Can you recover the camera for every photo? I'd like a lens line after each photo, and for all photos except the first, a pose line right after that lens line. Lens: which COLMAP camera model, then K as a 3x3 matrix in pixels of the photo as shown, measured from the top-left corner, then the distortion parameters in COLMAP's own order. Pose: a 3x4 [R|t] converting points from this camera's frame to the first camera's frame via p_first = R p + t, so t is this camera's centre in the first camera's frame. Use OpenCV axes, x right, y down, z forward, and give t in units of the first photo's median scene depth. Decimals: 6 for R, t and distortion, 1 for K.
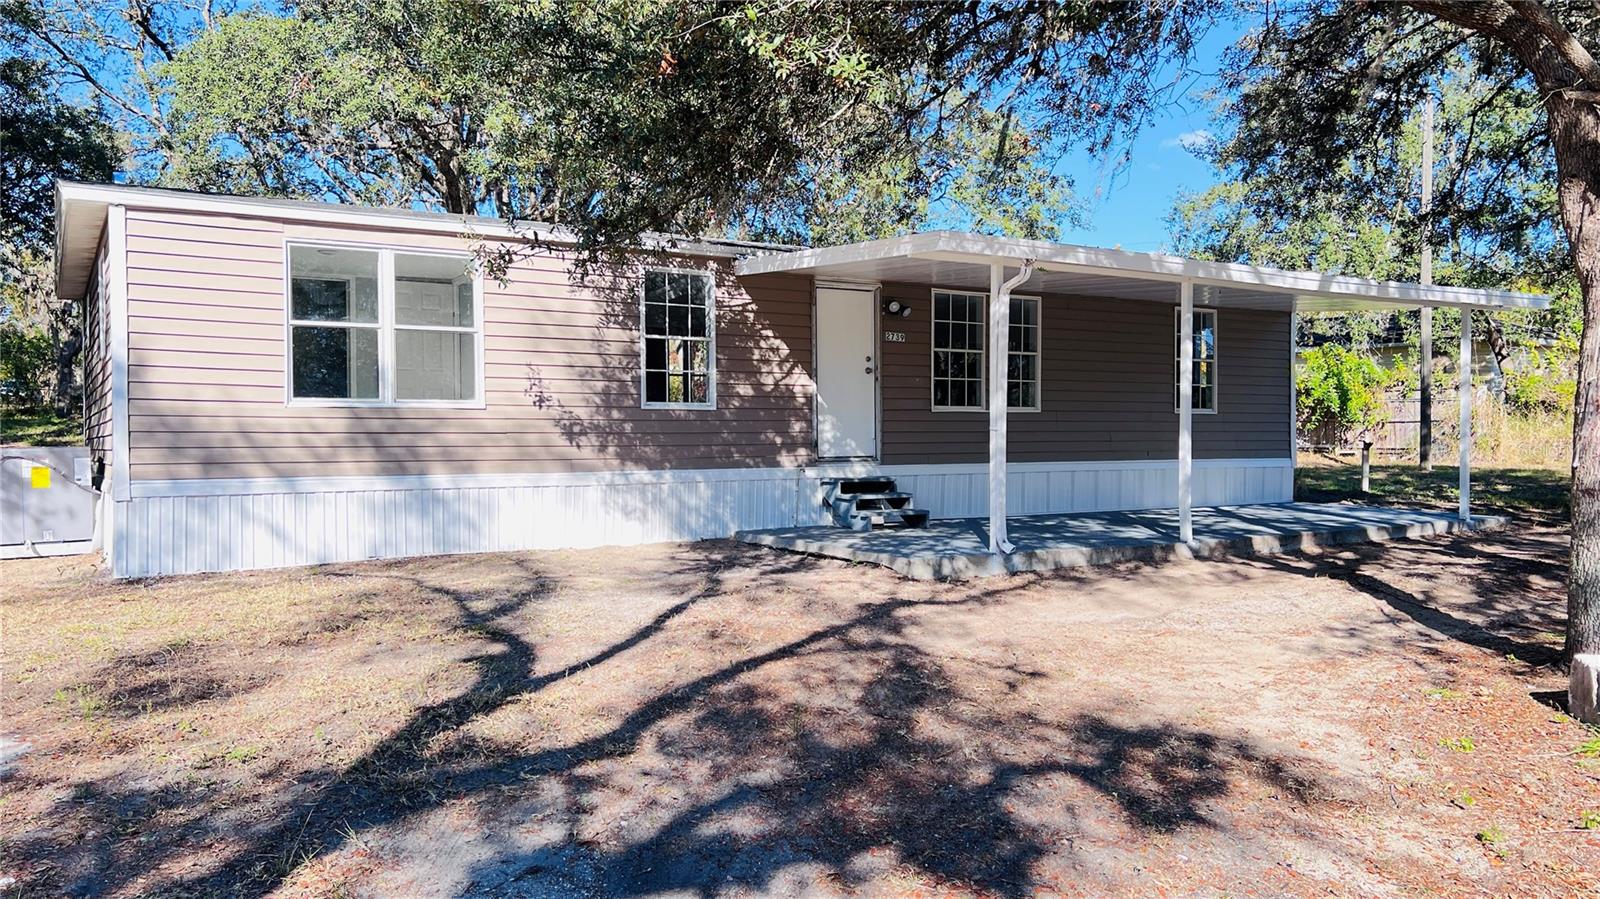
lens RADIAL K [[1195.5, 0, 800.0], [0, 1195.5, 449.5], [0, 0, 1]] dist [0.050422, -0.054495]
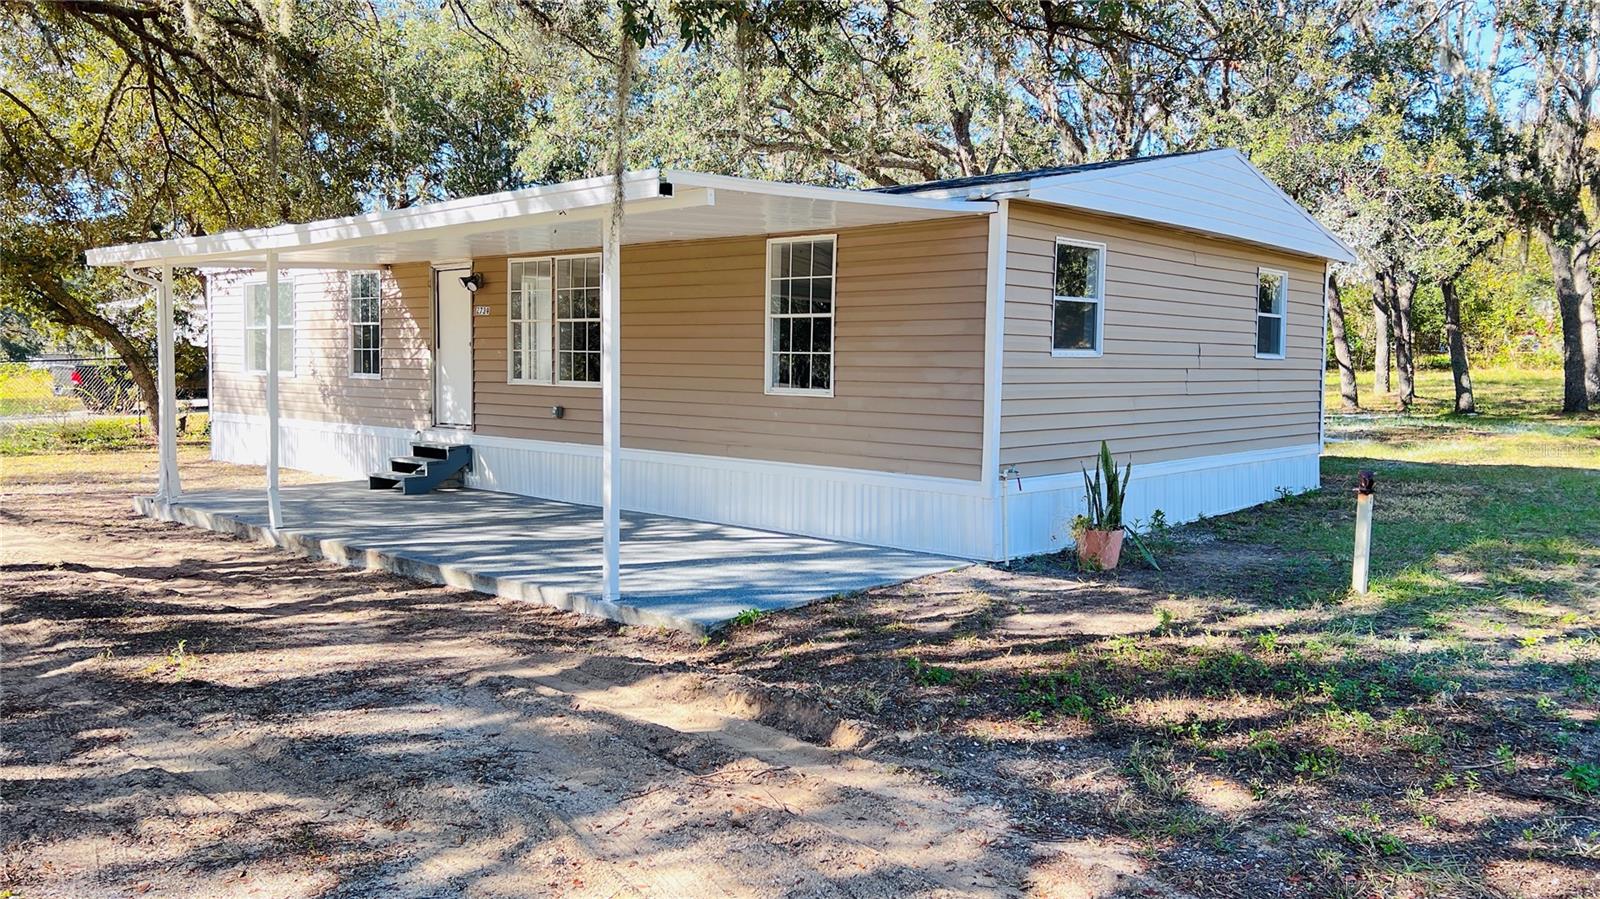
lens RADIAL K [[1195.5, 0, 800.0], [0, 1195.5, 449.5], [0, 0, 1]] dist [0.050422, -0.054495]
pose [[0.259061, 0.059919, -0.964001, 1.115433], [-0.056579, 0.997301, 0.046785, -0.038272], [0.964202, 0.042422, 0.261752, 0.965541]]
